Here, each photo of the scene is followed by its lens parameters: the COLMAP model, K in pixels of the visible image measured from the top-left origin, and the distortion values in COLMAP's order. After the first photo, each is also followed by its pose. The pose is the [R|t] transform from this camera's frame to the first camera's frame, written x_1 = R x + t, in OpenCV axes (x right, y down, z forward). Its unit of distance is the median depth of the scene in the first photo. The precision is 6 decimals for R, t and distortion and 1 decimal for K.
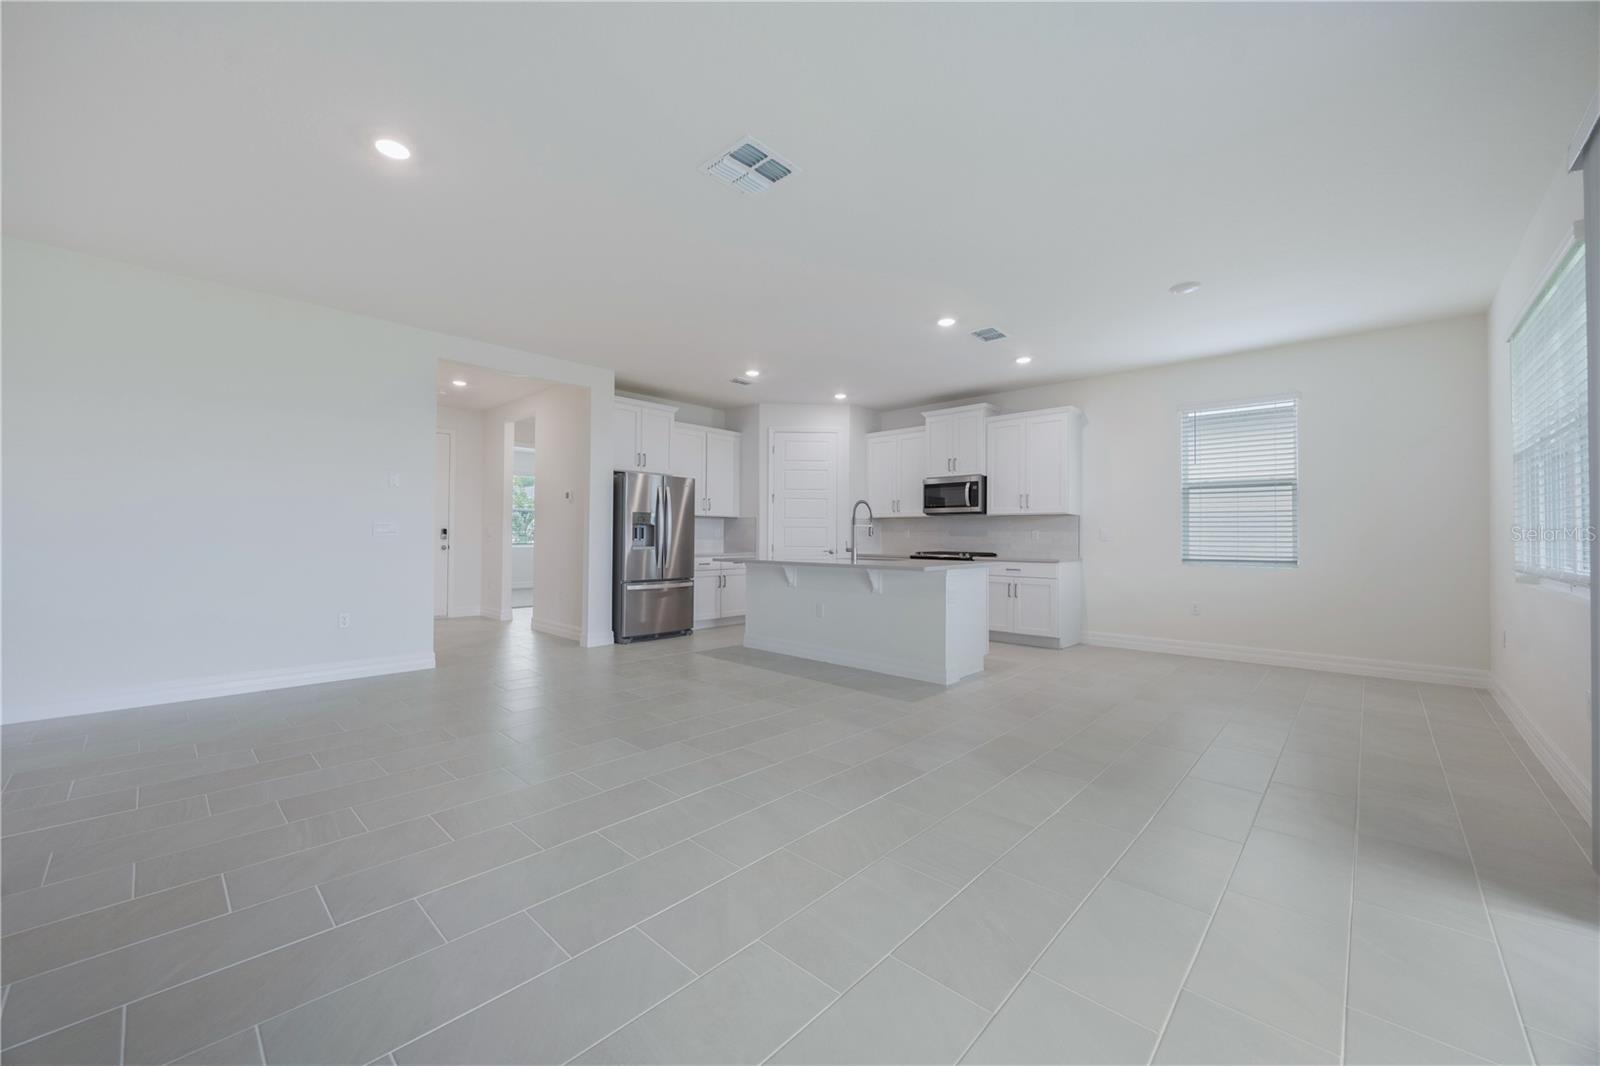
lens RADIAL K [[614.2, 0, 799.4], [0, 614.2, 528.8], [0, 0, 1]] dist [-0.002090, -0.000265]
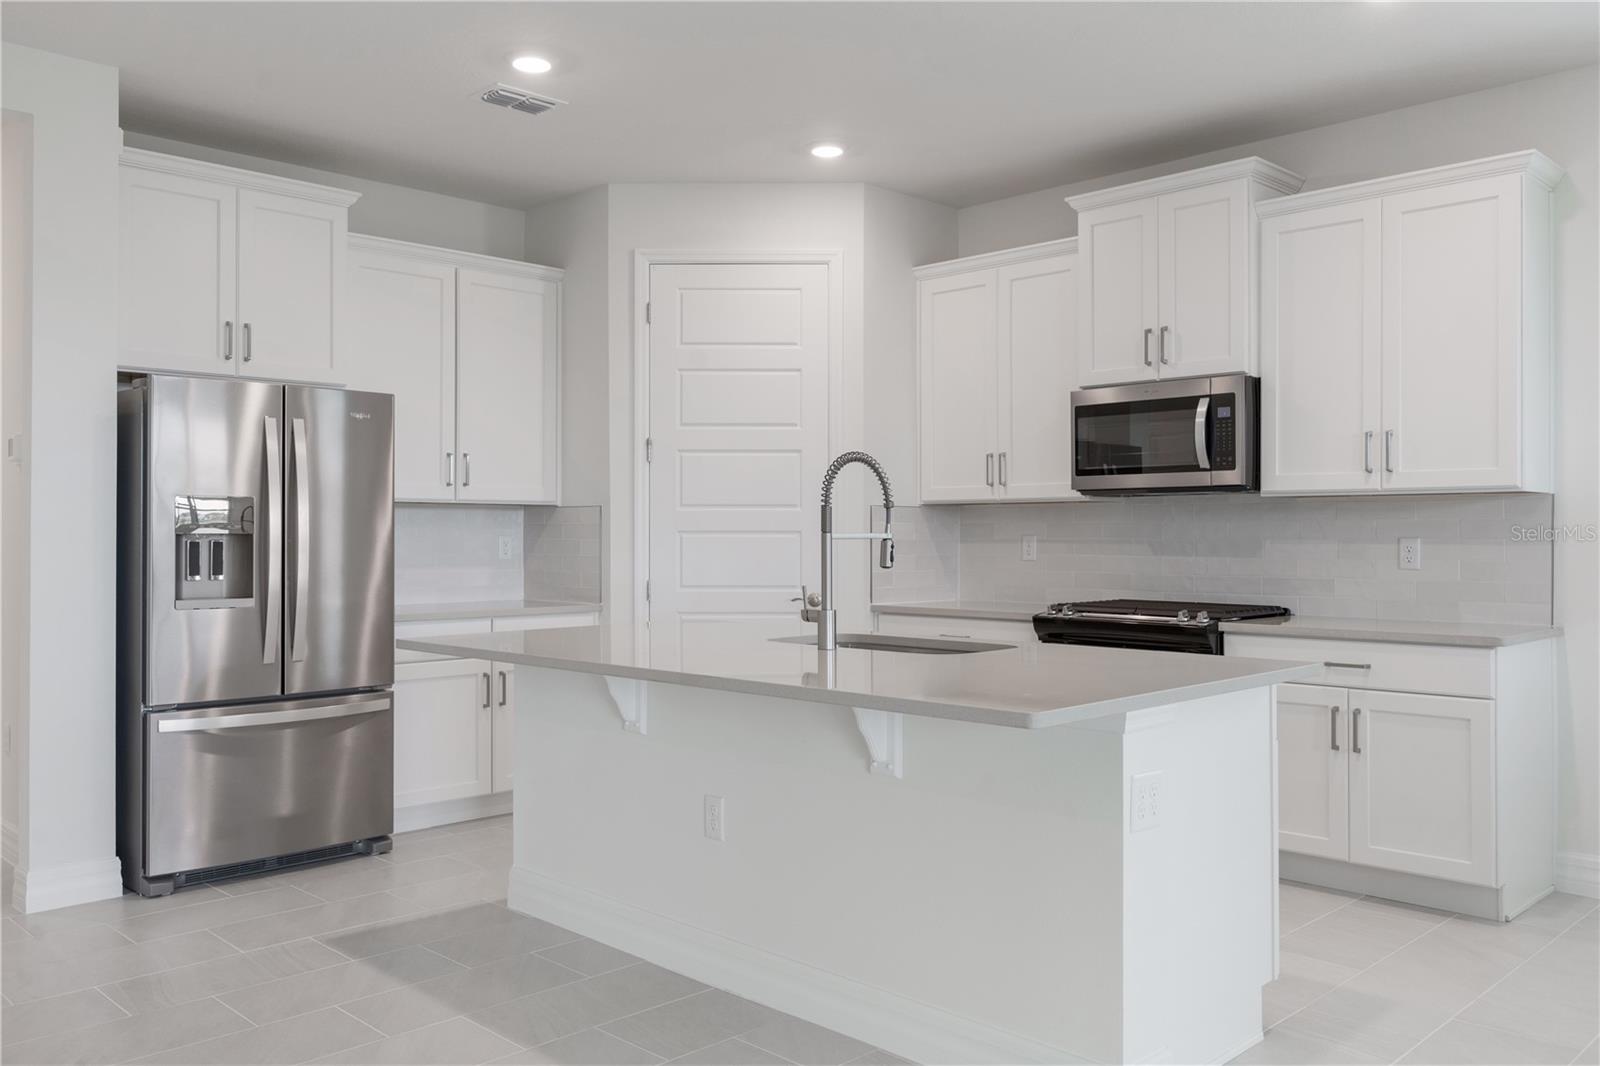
lens RADIAL K [[1290.8, 0, 796.4], [0, 1290.8, 523.4], [0, 0, 1]] dist [-0.005014, 0.008921]
pose [[0.999236, -0.007450, -0.038354, 0.079567], [0.007620, 0.999962, 0.004302, -0.011685], [0.038321, -0.004591, 0.999255, 0.289908]]
